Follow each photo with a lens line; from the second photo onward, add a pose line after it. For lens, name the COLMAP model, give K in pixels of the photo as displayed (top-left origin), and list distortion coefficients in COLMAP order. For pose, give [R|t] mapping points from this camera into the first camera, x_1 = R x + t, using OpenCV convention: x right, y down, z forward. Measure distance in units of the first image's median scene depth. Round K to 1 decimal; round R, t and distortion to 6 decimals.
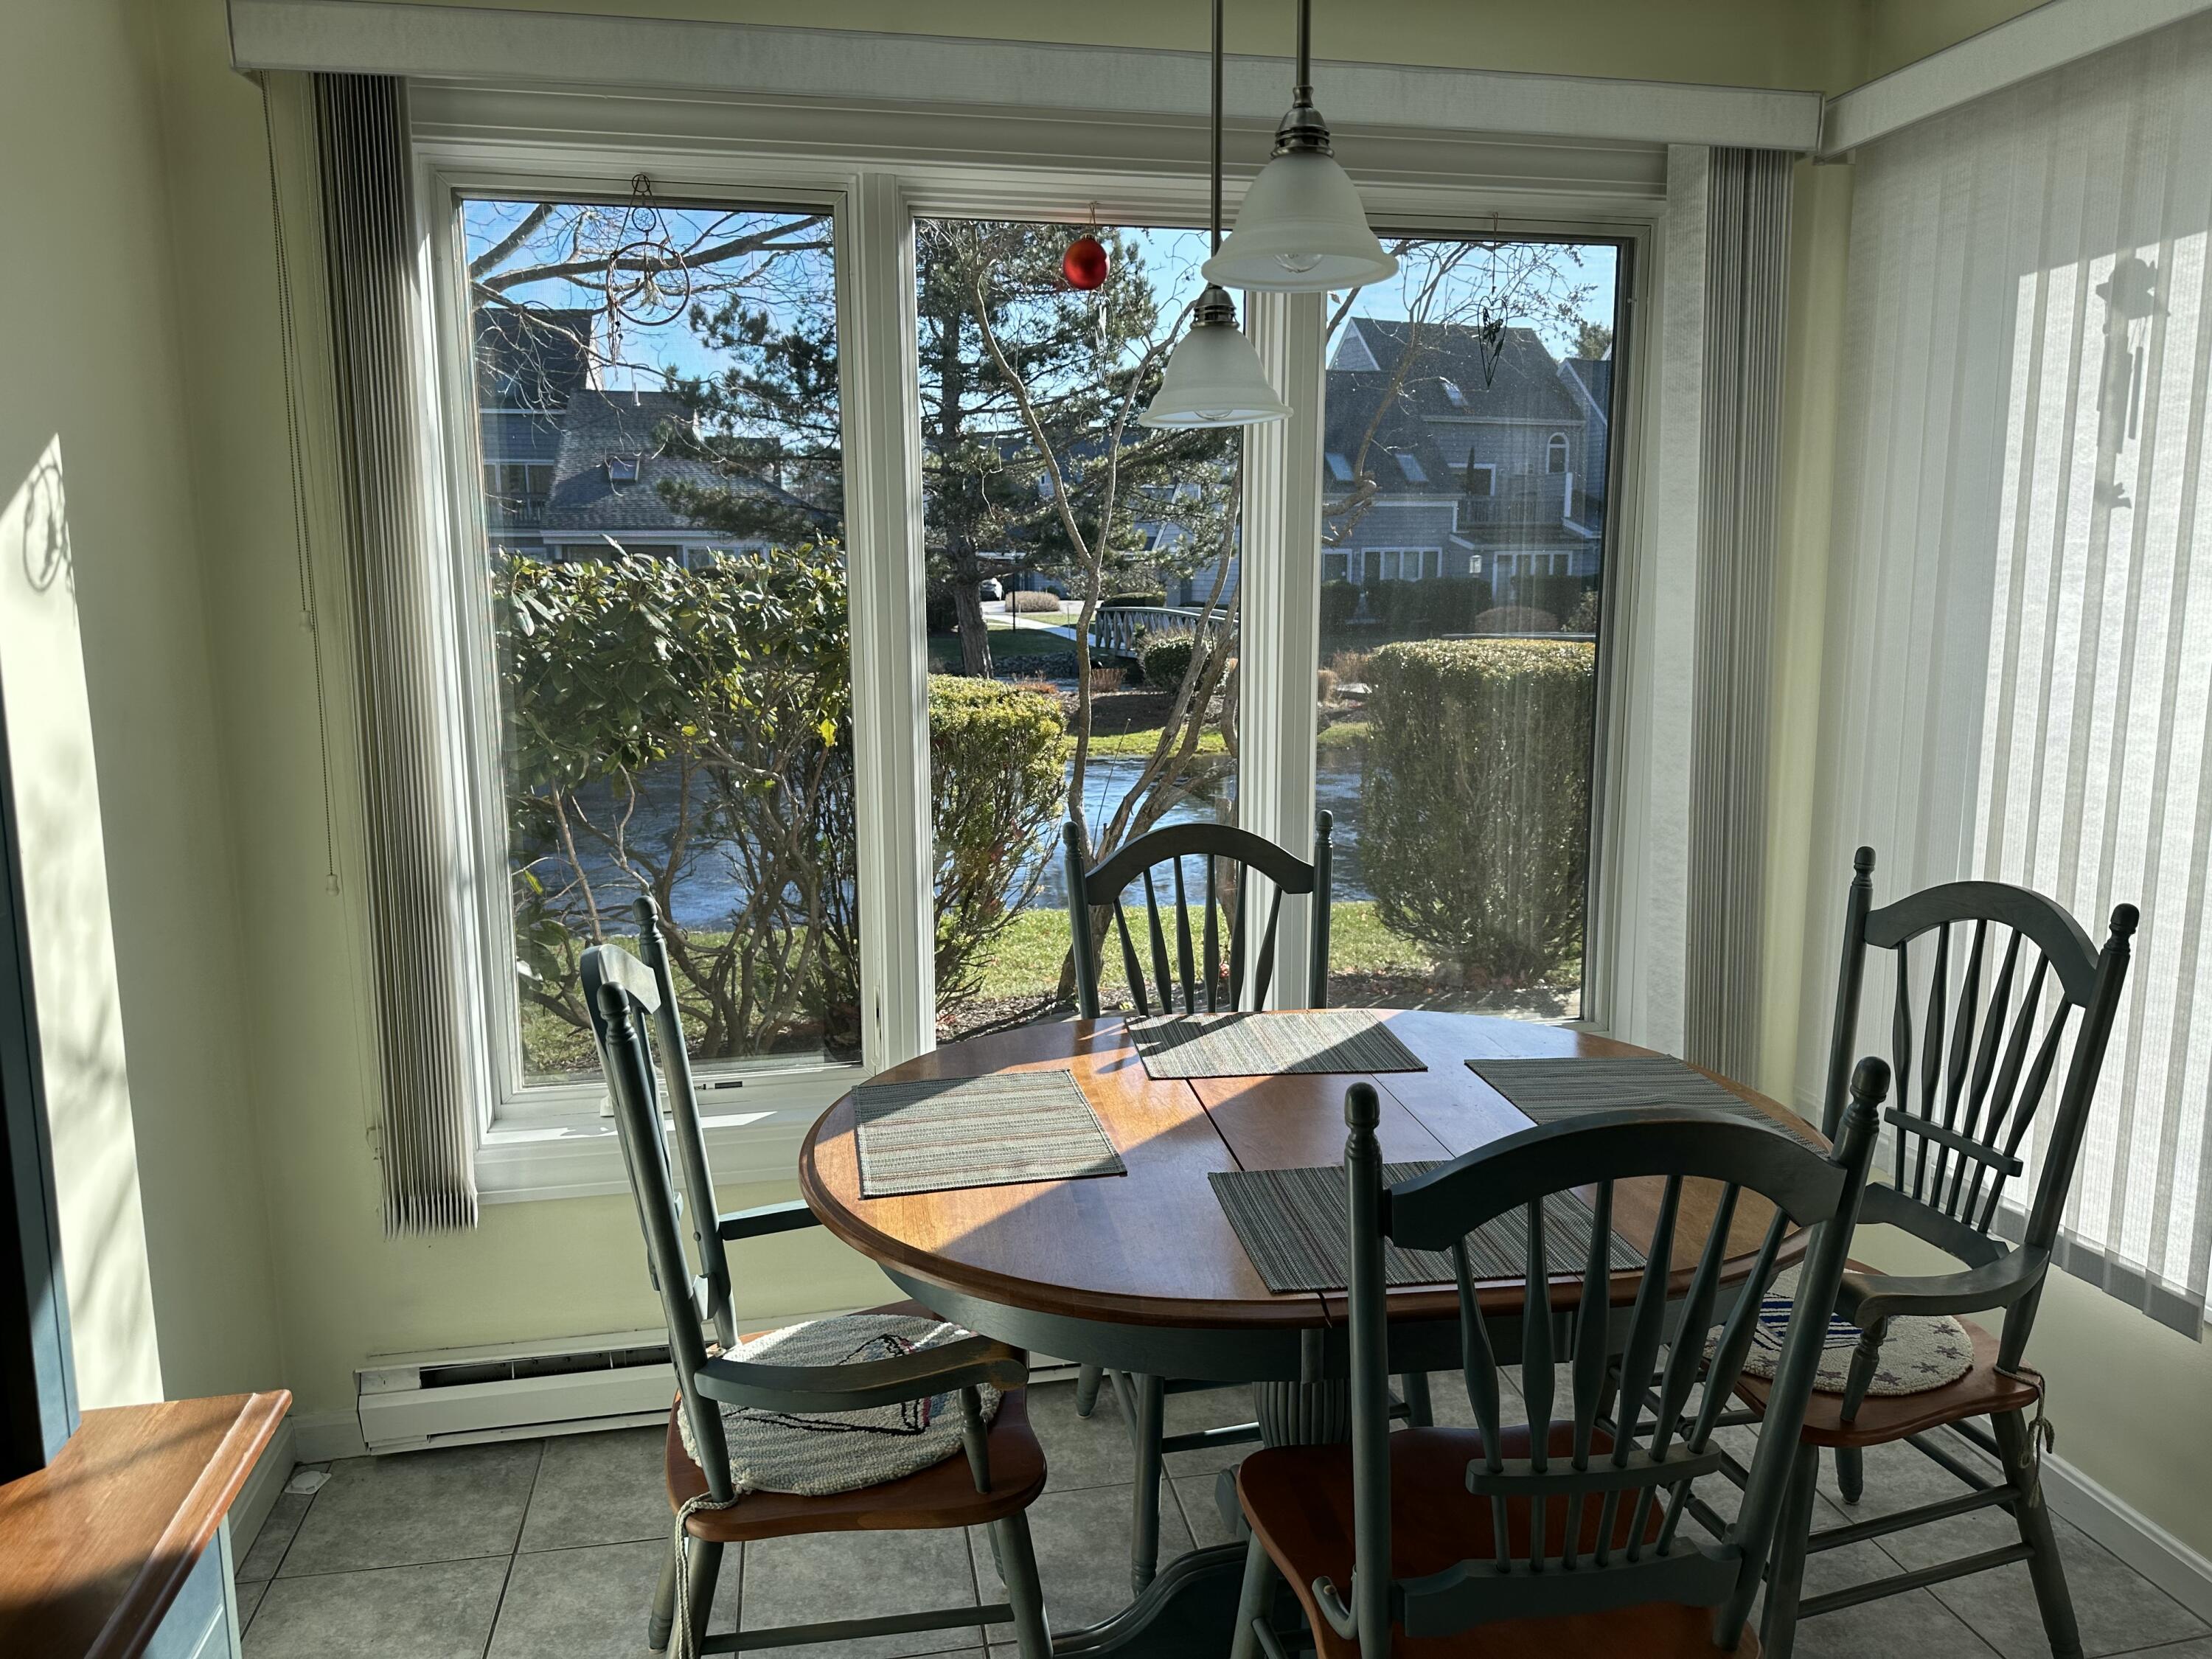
lens RADIAL K [[1546.1, 0, 1119.6], [0, 1546.1, 828.1], [0, 0, 1]] dist [0.029523, -0.034981]
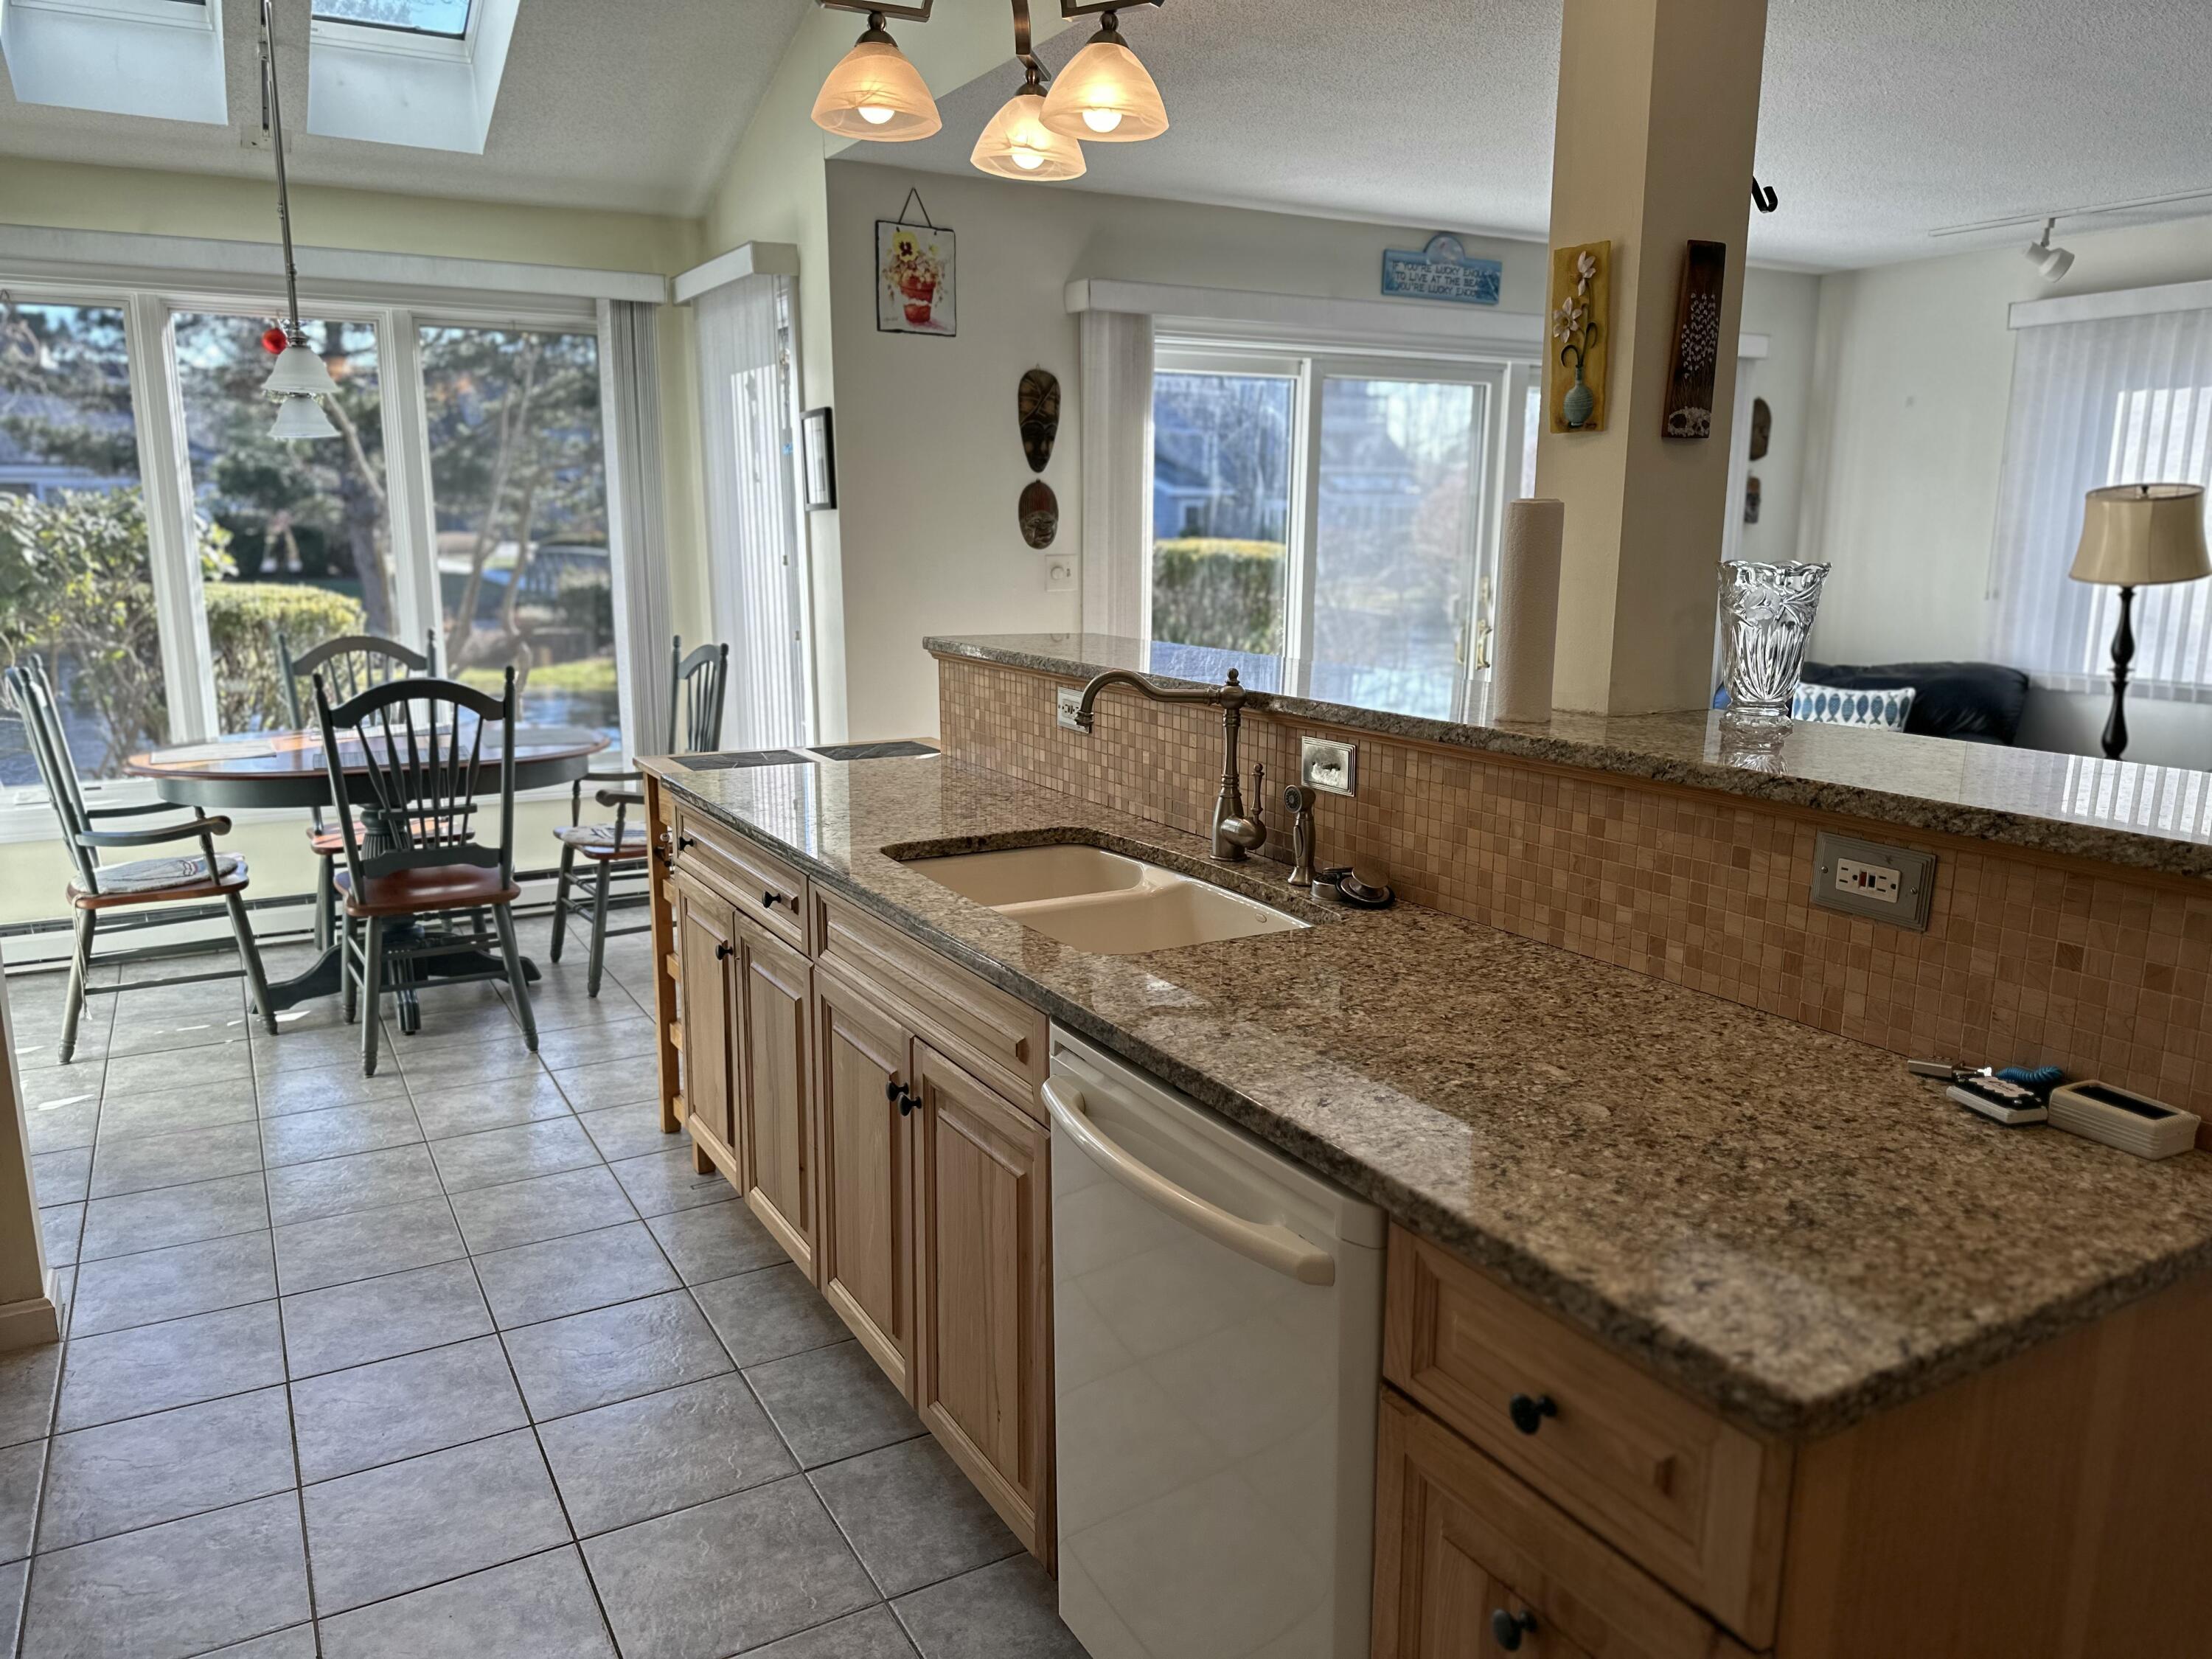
lens RADIAL K [[1546.1, 0, 1090.2], [0, 1546.1, 817.8], [0, 0, 1]] dist [0.029523, -0.034981]
pose [[0.950749, -0.054484, 0.305137, 0.184638], [0.045855, 0.998321, 0.035382, 0.115911], [-0.306552, -0.019647, 0.951651, -0.665613]]
